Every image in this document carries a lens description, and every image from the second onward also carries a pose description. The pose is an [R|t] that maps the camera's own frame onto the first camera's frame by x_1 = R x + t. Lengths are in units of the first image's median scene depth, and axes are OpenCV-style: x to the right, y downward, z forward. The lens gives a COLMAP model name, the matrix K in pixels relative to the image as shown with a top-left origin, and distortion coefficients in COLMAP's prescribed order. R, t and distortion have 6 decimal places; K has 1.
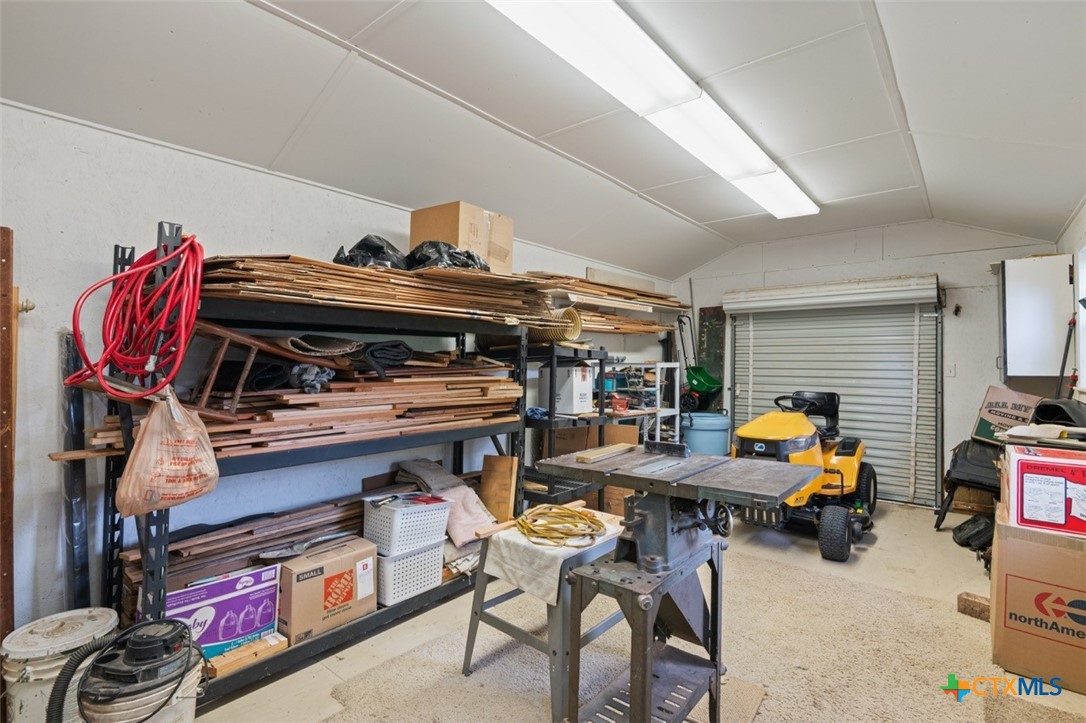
lens RADIAL K [[499.0, 0, 538.6], [0, 499.0, 351.7], [0, 0, 1]] dist [-0.005098, -0.003104]
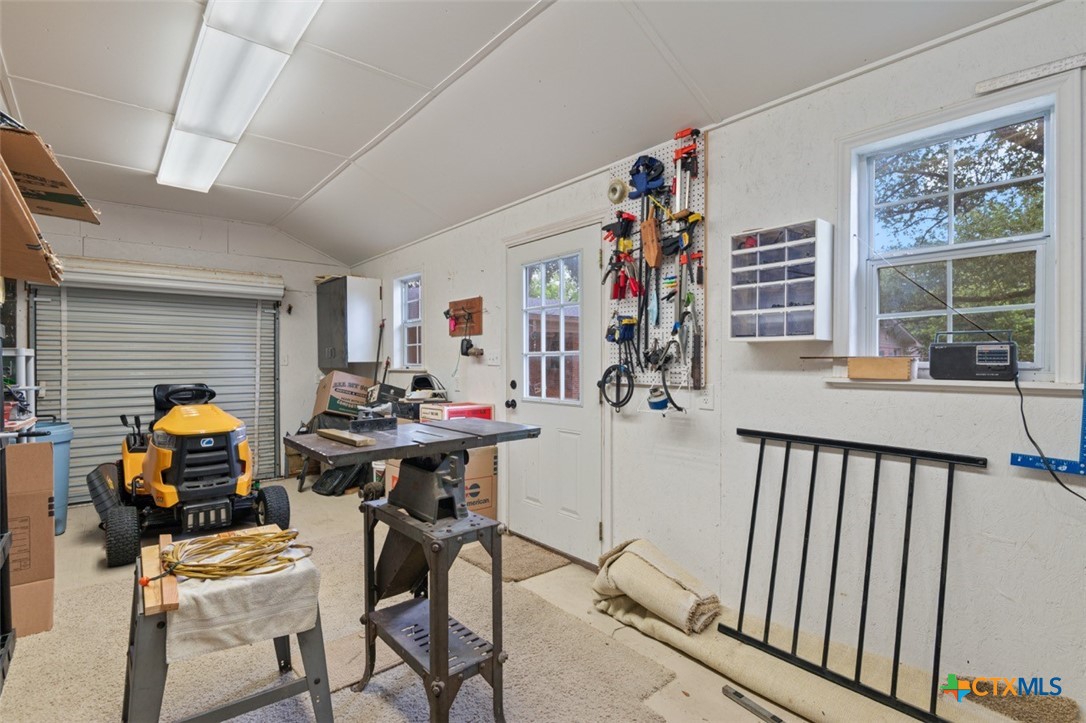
lens RADIAL K [[523.2, 0, 536.8], [0, 523.2, 366.4], [0, 0, 1]] dist [0.002852, -0.007591]
pose [[0.181688, -0.014670, 0.983247, -0.284177], [-0.017802, 0.999676, 0.018204, 0.019825], [-0.983195, -0.020811, 0.181368, 0.186155]]
